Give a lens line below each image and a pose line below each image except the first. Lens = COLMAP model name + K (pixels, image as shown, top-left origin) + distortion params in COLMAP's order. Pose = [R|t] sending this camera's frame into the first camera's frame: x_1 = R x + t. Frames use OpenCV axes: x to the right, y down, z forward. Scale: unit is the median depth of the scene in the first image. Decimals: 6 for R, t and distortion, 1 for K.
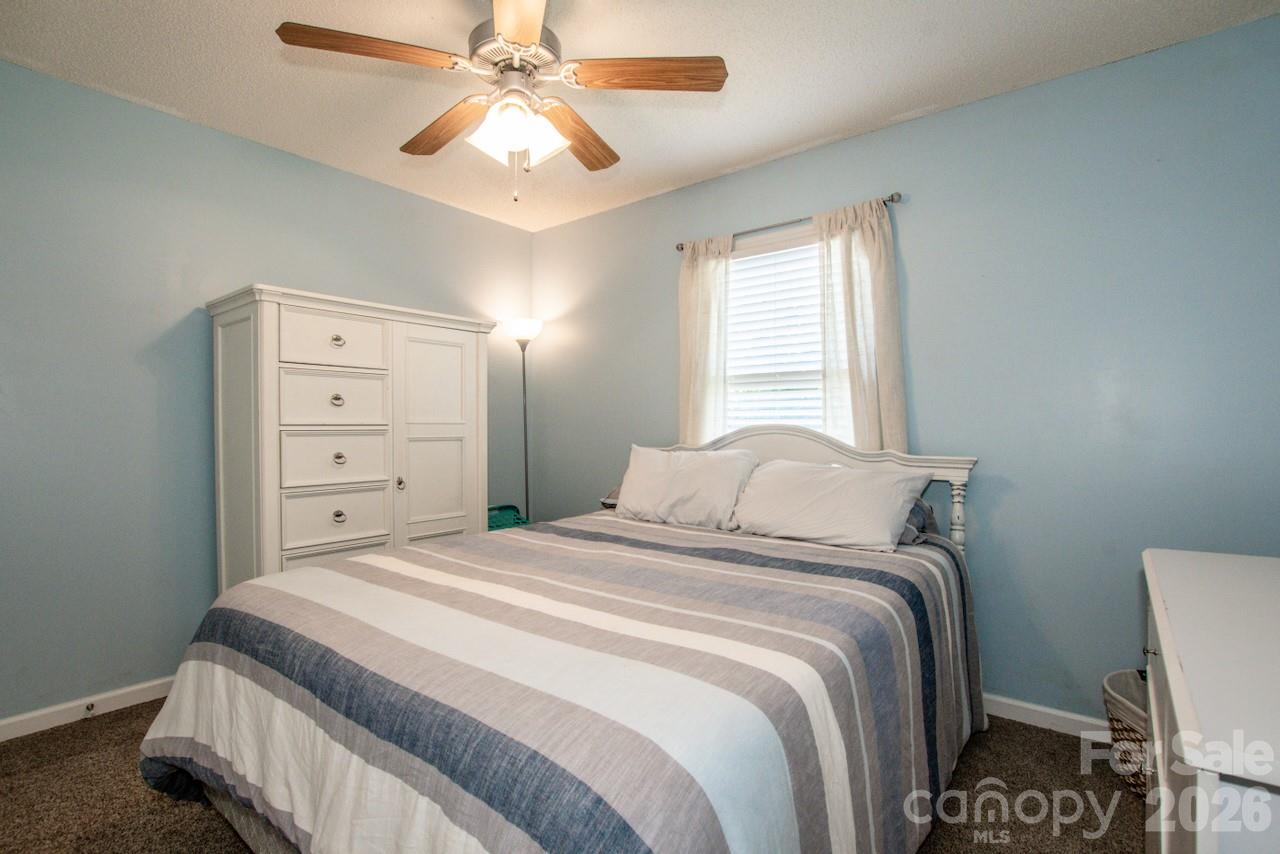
lens RADIAL K [[573.5, 0, 640.5], [0, 573.5, 426.1], [0, 0, 1]] dist [-0.040250, 0.007238]
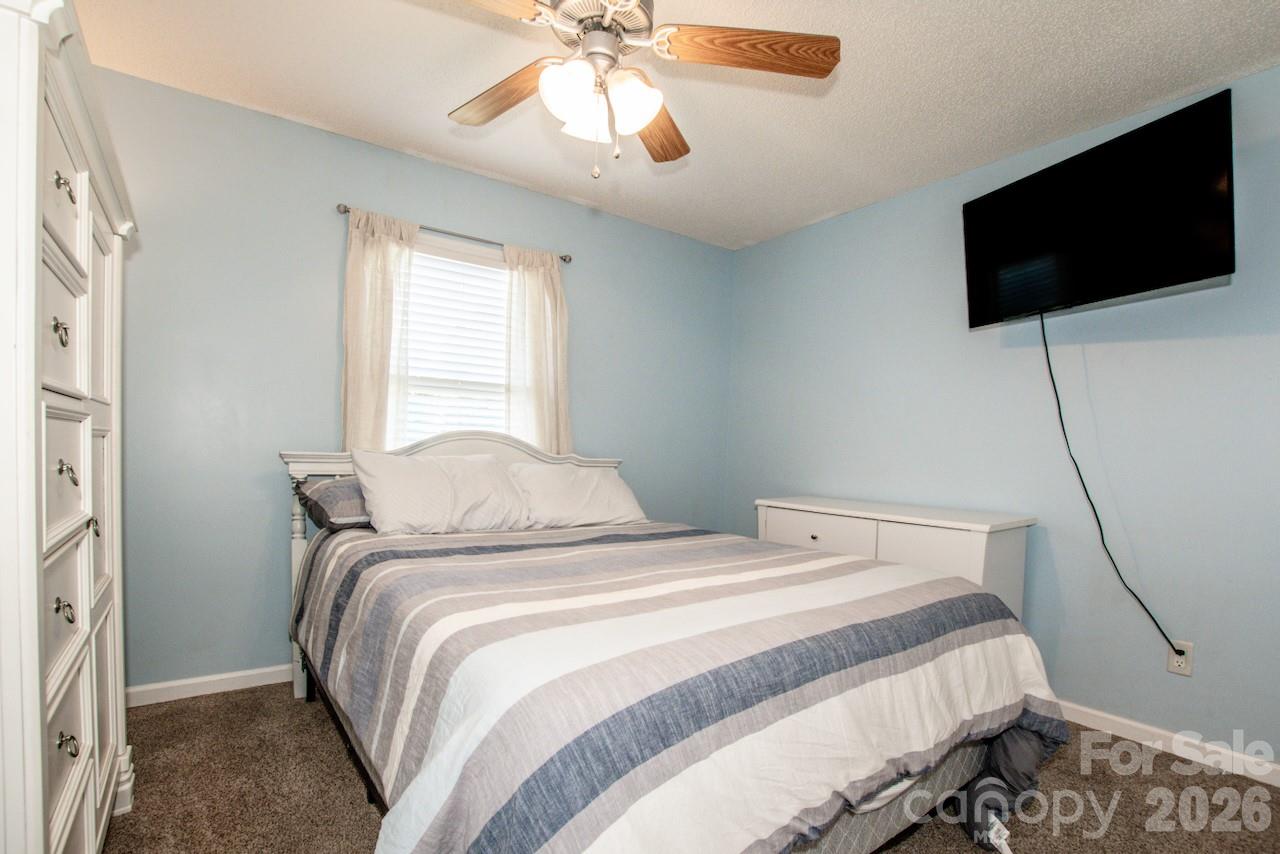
lens RADIAL K [[550.2, 0, 639.4], [0, 550.2, 457.7], [0, 0, 1]] dist [-0.001960, 0.004980]
pose [[0.329128, -0.011630, 0.944214, -0.662515], [-0.027688, 0.999375, 0.021960, 0.017190], [-0.943879, -0.033371, 0.328601, 0.401043]]
